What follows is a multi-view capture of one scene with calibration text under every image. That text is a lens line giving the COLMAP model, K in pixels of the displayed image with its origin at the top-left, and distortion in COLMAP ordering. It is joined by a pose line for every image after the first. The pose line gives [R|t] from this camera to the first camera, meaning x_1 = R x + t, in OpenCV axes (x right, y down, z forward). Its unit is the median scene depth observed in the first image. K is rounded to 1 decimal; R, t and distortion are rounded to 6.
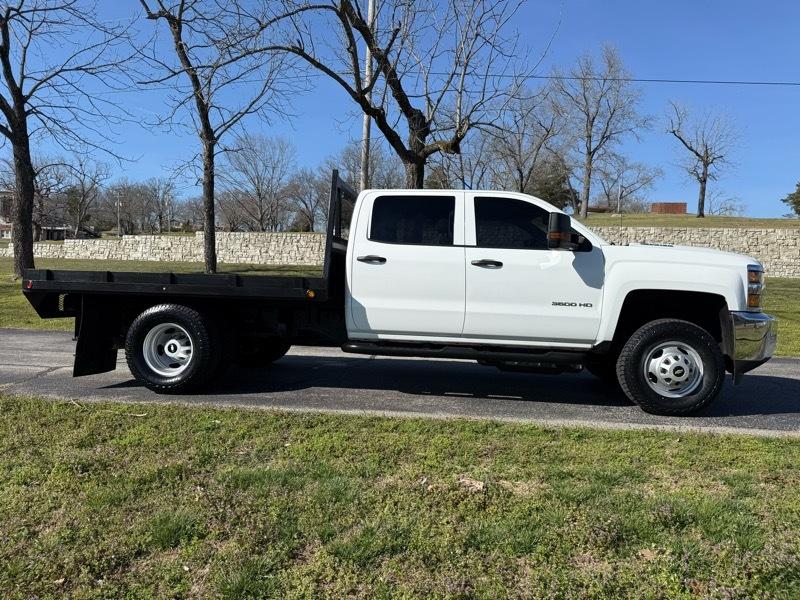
lens RADIAL K [[563.5, 0, 401.5], [0, 563.5, 296.6], [0, 0, 1]] dist [0.070677, -0.098159]
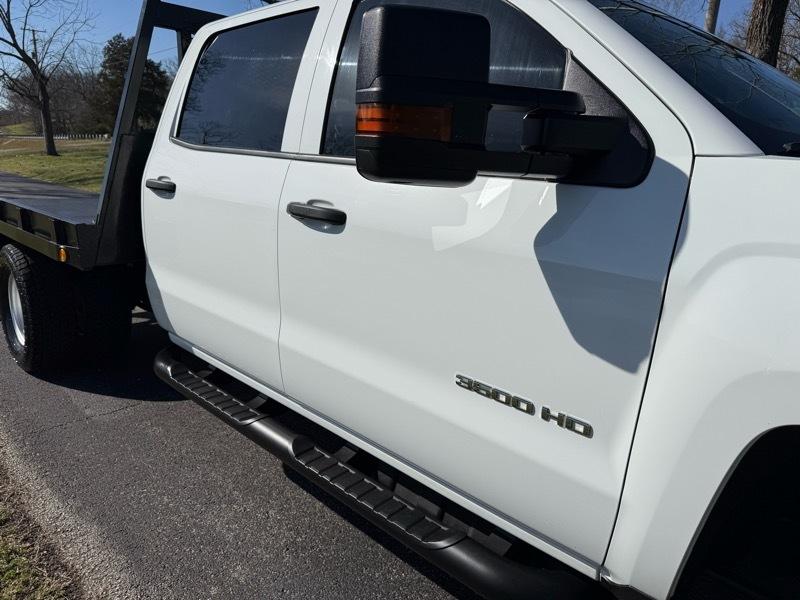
lens RADIAL K [[565.2, 0, 406.0], [0, 565.2, 300.9], [0, 0, 1]] dist [0.046900, -0.058229]
pose [[0.795603, 0.146113, -0.587934, 0.116640], [-0.023161, 0.977106, 0.211488, -0.023701], [0.605375, -0.154643, 0.780773, 0.227507]]
